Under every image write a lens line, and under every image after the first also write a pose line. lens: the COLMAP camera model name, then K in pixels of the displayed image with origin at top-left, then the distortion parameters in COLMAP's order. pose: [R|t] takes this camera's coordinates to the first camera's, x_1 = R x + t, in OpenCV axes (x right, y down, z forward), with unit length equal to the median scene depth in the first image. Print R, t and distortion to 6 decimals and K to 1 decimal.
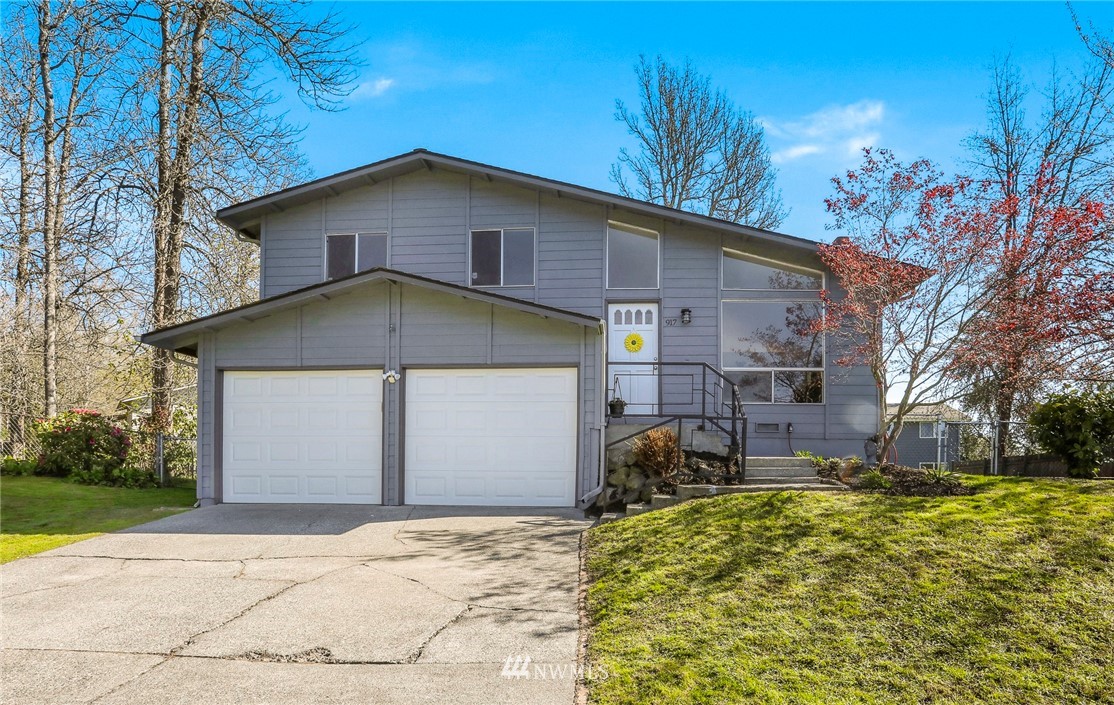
lens RADIAL K [[630.6, 0, 557.0], [0, 630.6, 319.0], [0, 0, 1]] dist [-0.016950, 0.001708]
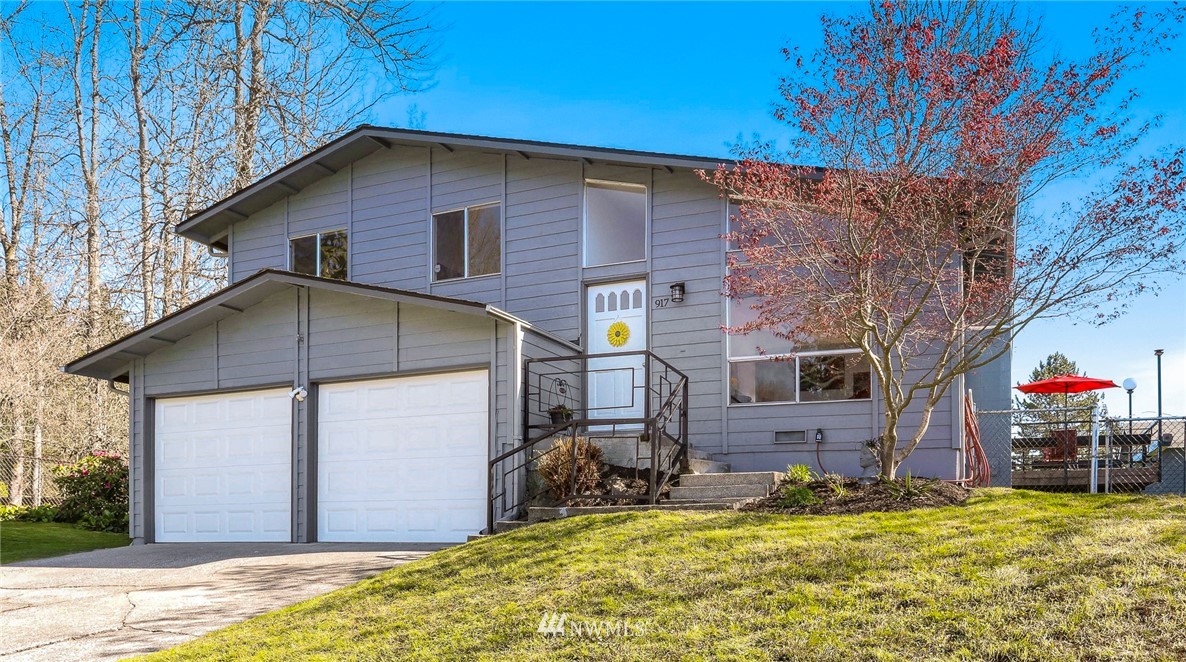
lens RADIAL K [[831.8, 0, 593.0], [0, 831.8, 331.0], [0, 0, 1]] dist [0.000645, -0.009400]
pose [[0.952279, -0.080231, -0.294497, 0.392505], [0.080379, 0.996697, -0.011623, 0.043285], [0.294457, -0.012603, 0.955582, 0.026393]]
